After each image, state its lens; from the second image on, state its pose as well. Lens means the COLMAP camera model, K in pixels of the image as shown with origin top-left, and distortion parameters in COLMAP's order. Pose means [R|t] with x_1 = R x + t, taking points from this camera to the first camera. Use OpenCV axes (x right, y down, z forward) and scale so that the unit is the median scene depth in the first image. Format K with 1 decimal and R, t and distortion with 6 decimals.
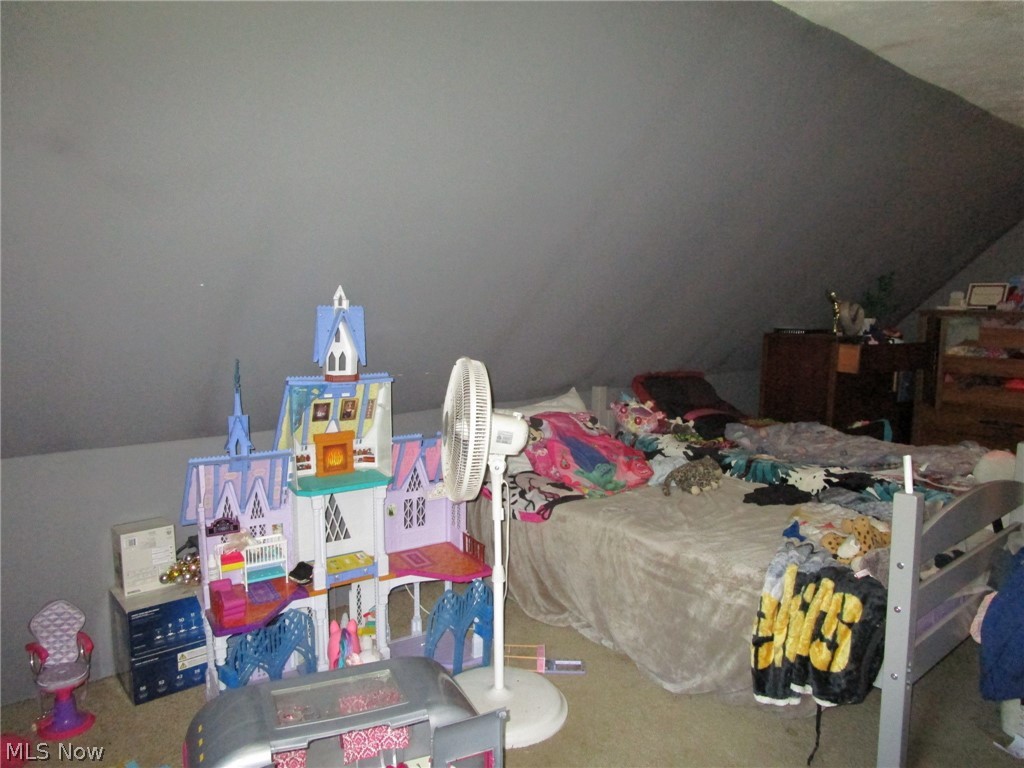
lens RADIAL K [[725.6, 0, 509.3], [0, 725.6, 388.7], [0, 0, 1]] dist [-0.036967, 0.012420]
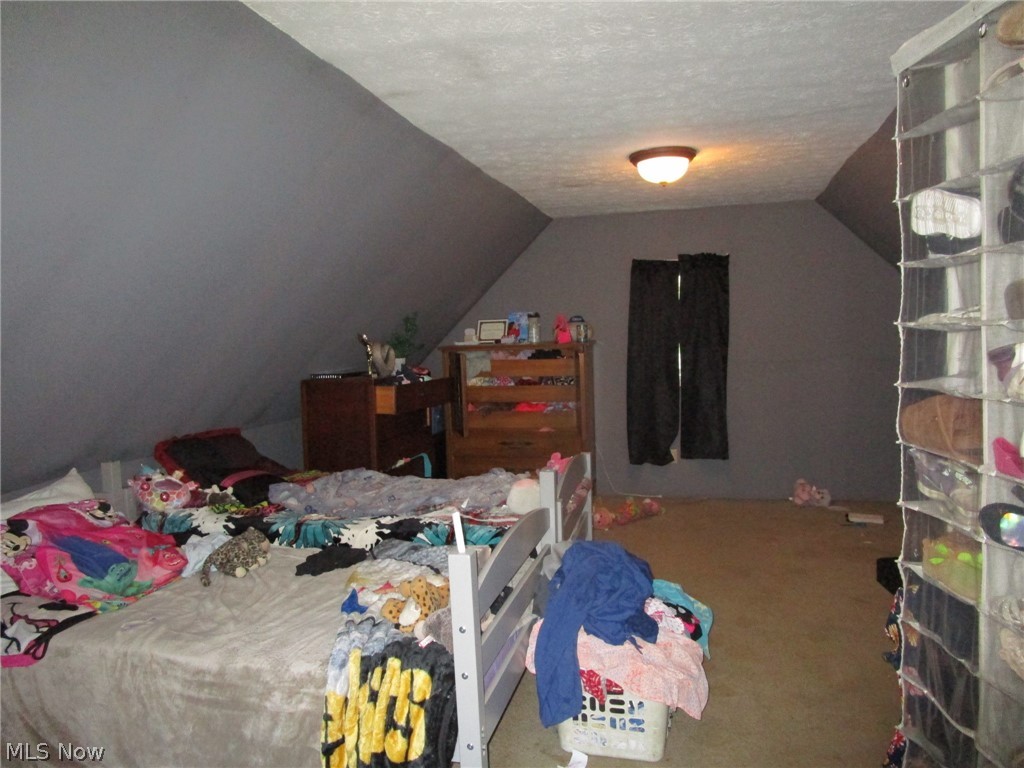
lens RADIAL K [[725.6, 0, 509.3], [0, 725.6, 388.7], [0, 0, 1]] dist [-0.036967, 0.012420]
pose [[0.815393, -0.078474, 0.573564, 0.042254], [0.108085, 0.993985, -0.017662, -0.028933], [-0.568728, 0.076396, 0.818970, 0.092062]]
